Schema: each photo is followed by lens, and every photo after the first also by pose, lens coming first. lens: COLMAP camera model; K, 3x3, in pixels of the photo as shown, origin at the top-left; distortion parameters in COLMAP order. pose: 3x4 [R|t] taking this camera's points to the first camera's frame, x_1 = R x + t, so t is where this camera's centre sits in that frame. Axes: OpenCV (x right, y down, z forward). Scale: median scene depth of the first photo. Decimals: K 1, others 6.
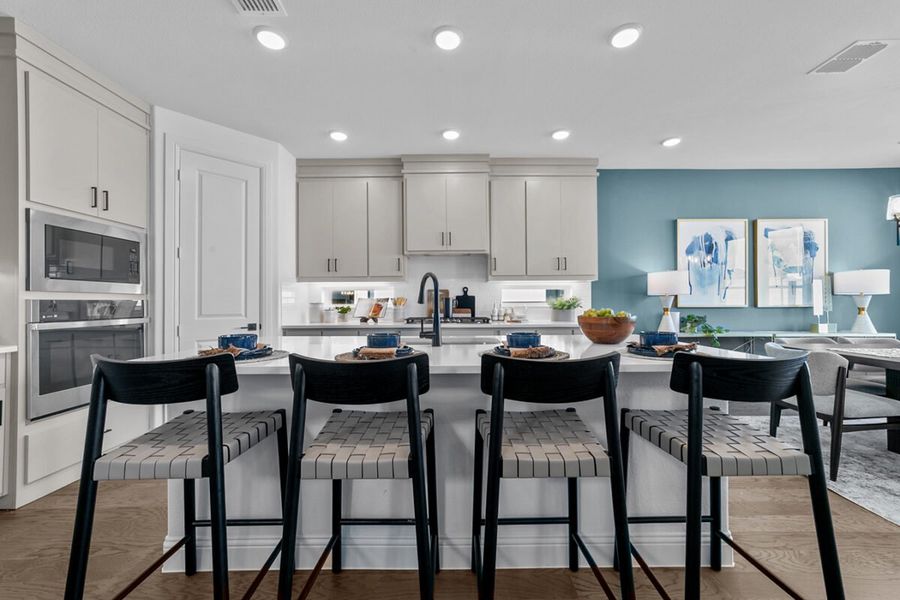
lens RADIAL K [[352.1, 0, 454.5], [0, 352.1, 297.3], [0, 0, 1]] dist [-0.001010, 0.002948]
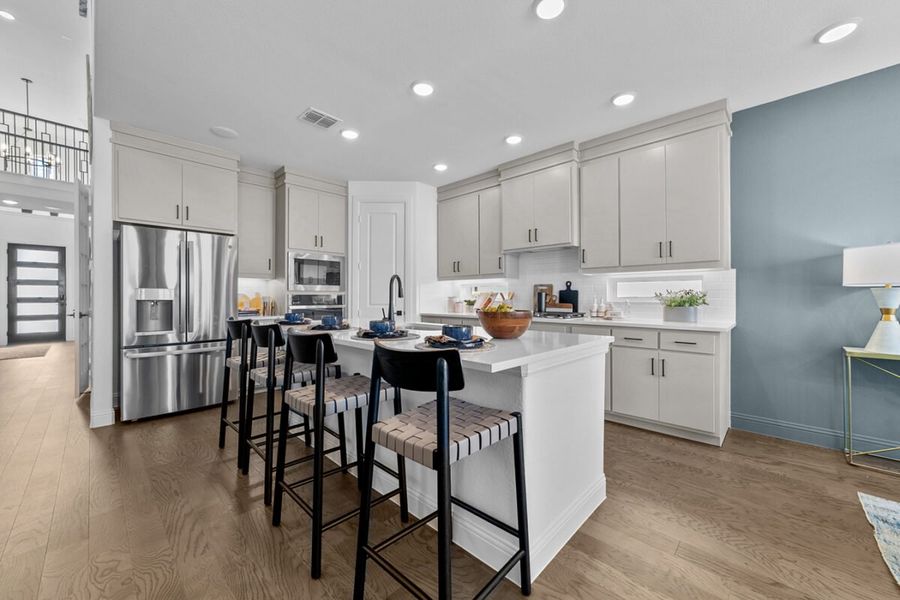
lens RADIAL K [[352.1, 0, 454.2], [0, 352.1, 295.3], [0, 0, 1]] dist [-0.001010, 0.002948]
pose [[0.718809, 0.001194, -0.695206, 0.512200], [0.005525, 0.999957, 0.007431, 0.000333], [0.695186, -0.009183, 0.718772, 0.091117]]
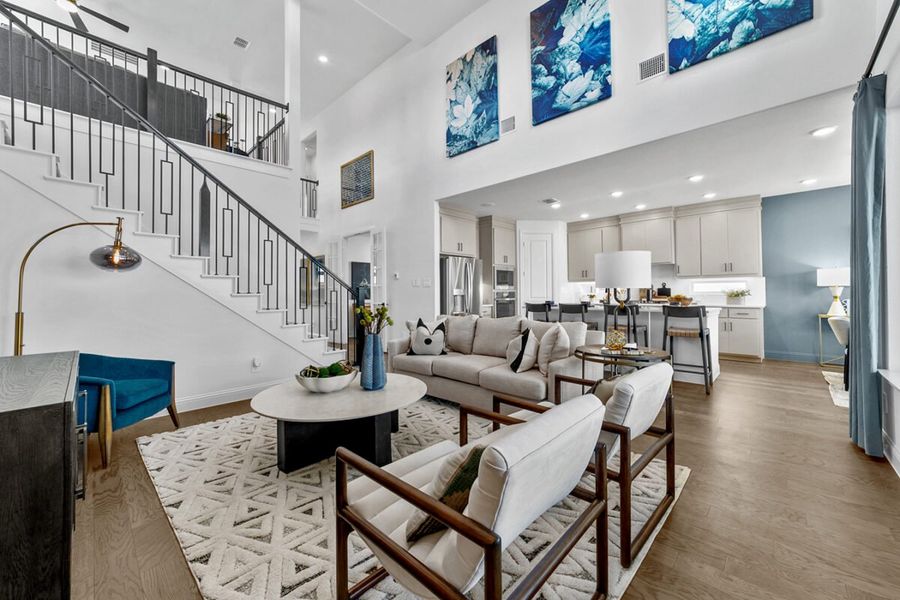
lens RADIAL K [[352.1, 0, 448.7], [0, 352.1, 295.6], [0, 0, 1]] dist [-0.001010, 0.002948]
pose [[0.708702, 0.001816, -0.705506, 0.524990], [0.008573, 0.999901, 0.011185, 0.004067], [0.705456, -0.013975, 0.708616, -0.981475]]
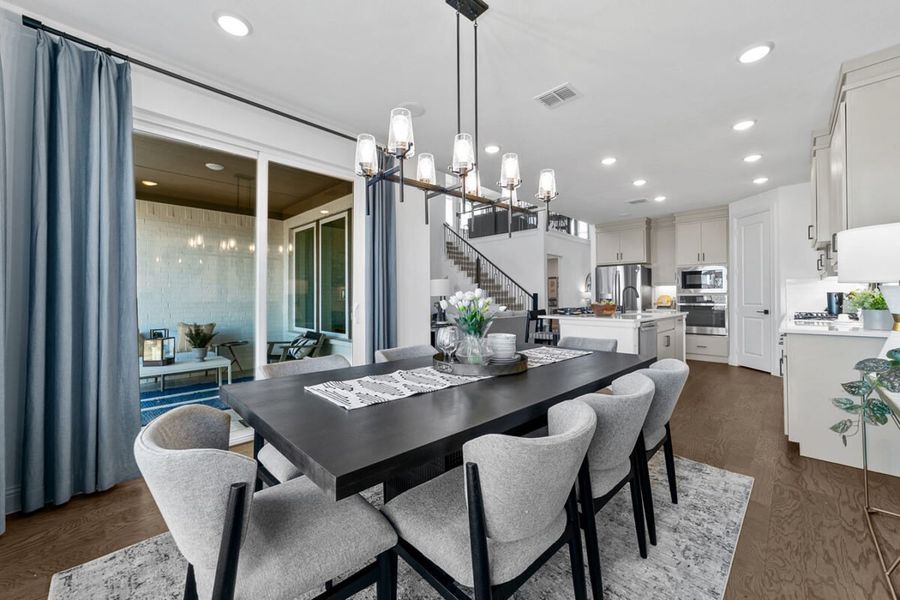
lens RADIAL K [[352.1, 0, 452.3], [0, 352.1, 294.2], [0, 0, 1]] dist [-0.001010, 0.002948]
pose [[-0.706033, 0.007384, -0.708140, 1.340315], [0.018161, 0.999806, -0.007681, -0.007584], [0.707946, -0.018284, -0.706030, 0.951353]]
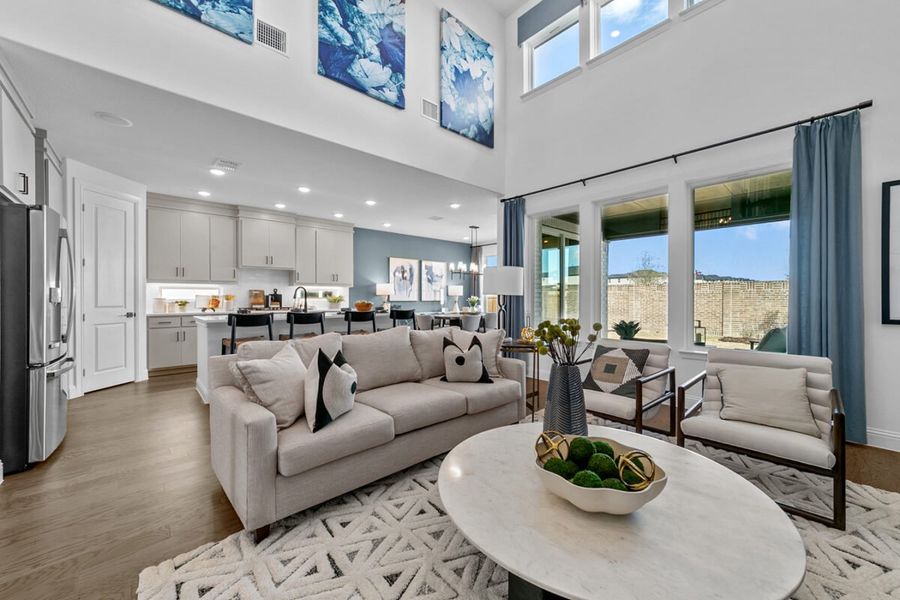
lens RADIAL K [[352.1, 0, 454.5], [0, 352.1, 294.1], [0, 0, 1]] dist [-0.001010, 0.002948]
pose [[0.745260, 0.011289, 0.666679, -0.462923], [-0.009659, 0.999935, -0.006135, -0.003408], [-0.666704, -0.001867, 0.745320, -0.800107]]
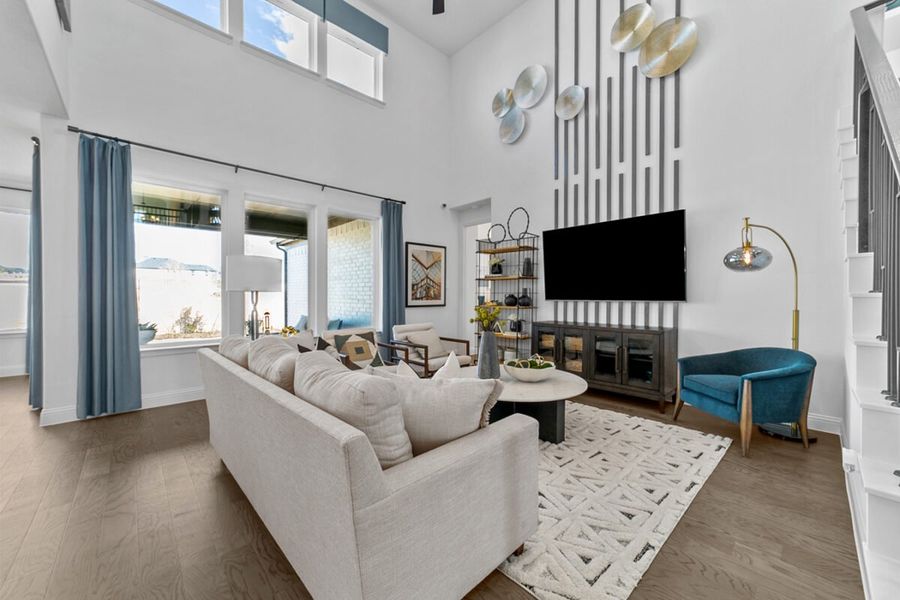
lens RADIAL K [[352.1, 0, 444.3], [0, 352.1, 292.2], [0, 0, 1]] dist [-0.001010, 0.002948]
pose [[-0.681282, 0.006784, 0.731989, -0.547609], [-0.001012, 0.999947, -0.010210, -0.006537], [-0.732020, -0.007697, -0.681240, 0.018963]]
